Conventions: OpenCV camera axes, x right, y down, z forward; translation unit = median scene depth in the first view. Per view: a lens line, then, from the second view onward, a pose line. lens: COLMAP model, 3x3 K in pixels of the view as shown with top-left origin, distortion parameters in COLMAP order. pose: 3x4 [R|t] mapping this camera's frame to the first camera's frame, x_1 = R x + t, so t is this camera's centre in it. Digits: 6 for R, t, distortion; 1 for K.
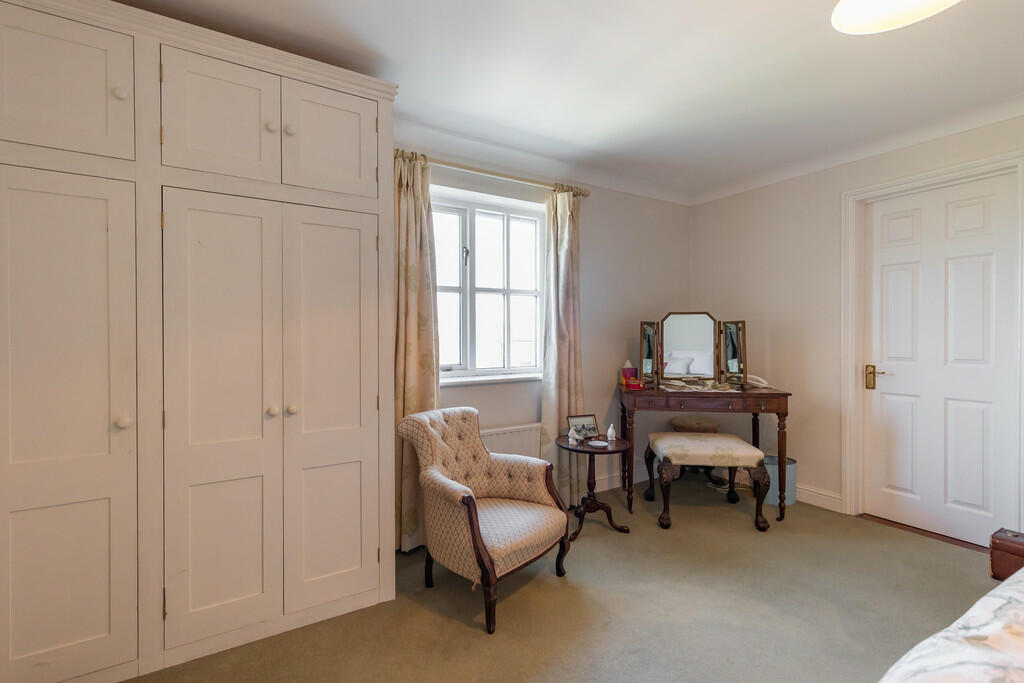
lens RADIAL K [[459.4, 0, 510.8], [0, 459.4, 338.4], [0, 0, 1]] dist [0.002619, 0.000436]
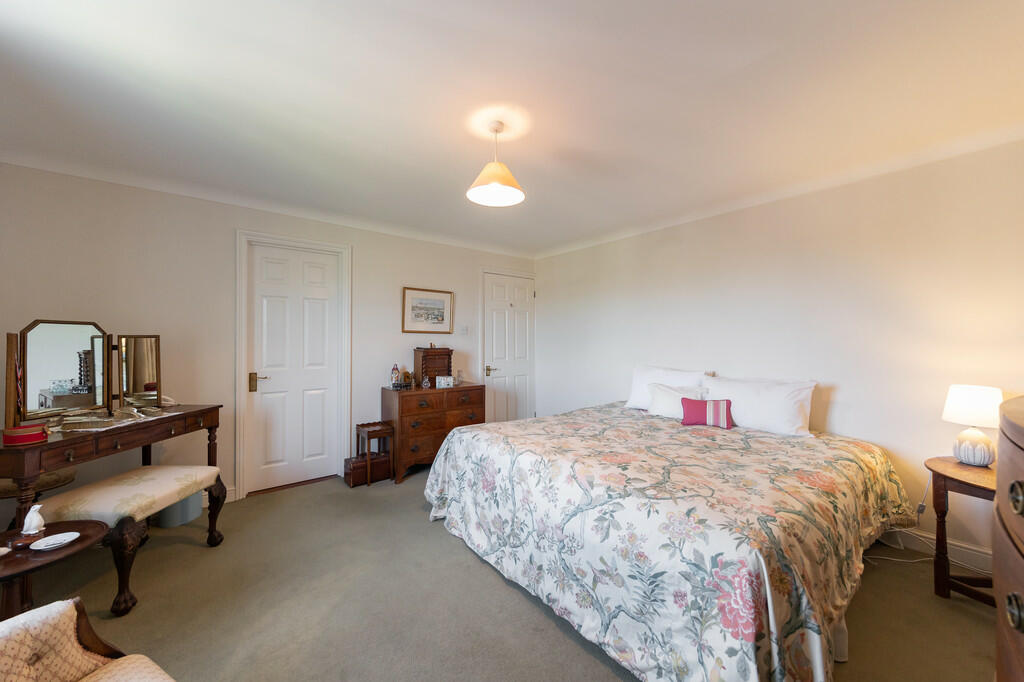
lens RADIAL K [[376.8, 0, 511.5], [0, 376.8, 341.3], [0, 0, 1]] dist [-0.002980, -0.000409]
pose [[-0.133841, 0.002426, 0.991000, -0.341398], [0.009902, 0.999950, -0.001111, -0.020216], [-0.990953, 0.009665, -0.133858, 0.446174]]
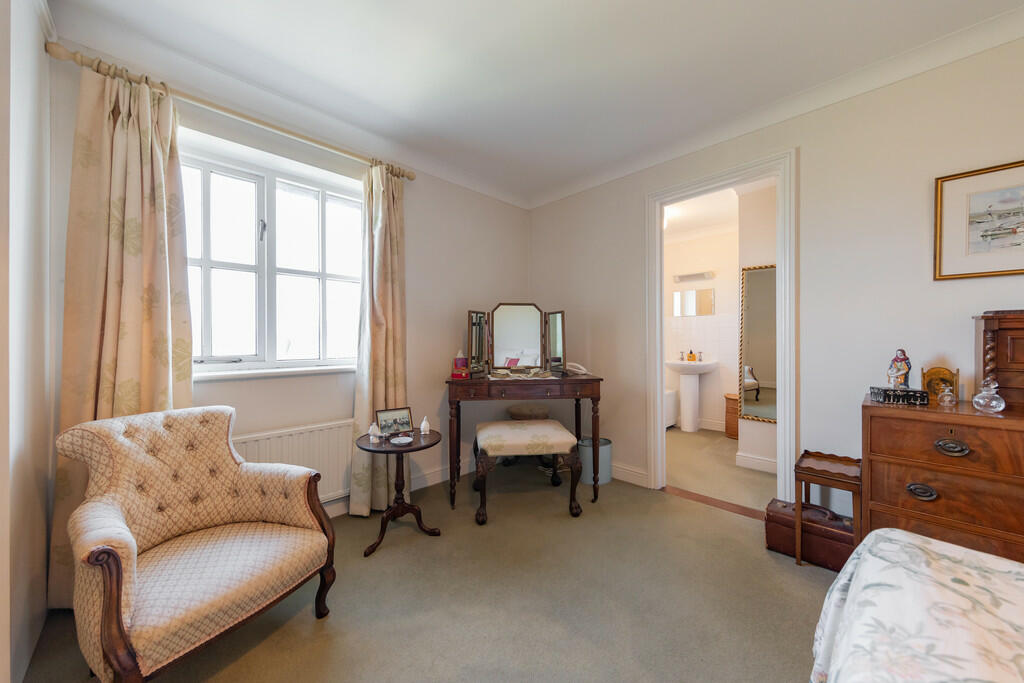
lens RADIAL K [[359.5, 0, 514.9], [0, 359.5, 339.3], [0, 0, 1]] dist [0.002009, -0.000047]
pose [[0.973264, -0.000486, 0.229691, 0.226962], [0.003601, 0.999907, -0.013142, 0.040167], [-0.229663, 0.013618, 0.973175, 0.250689]]
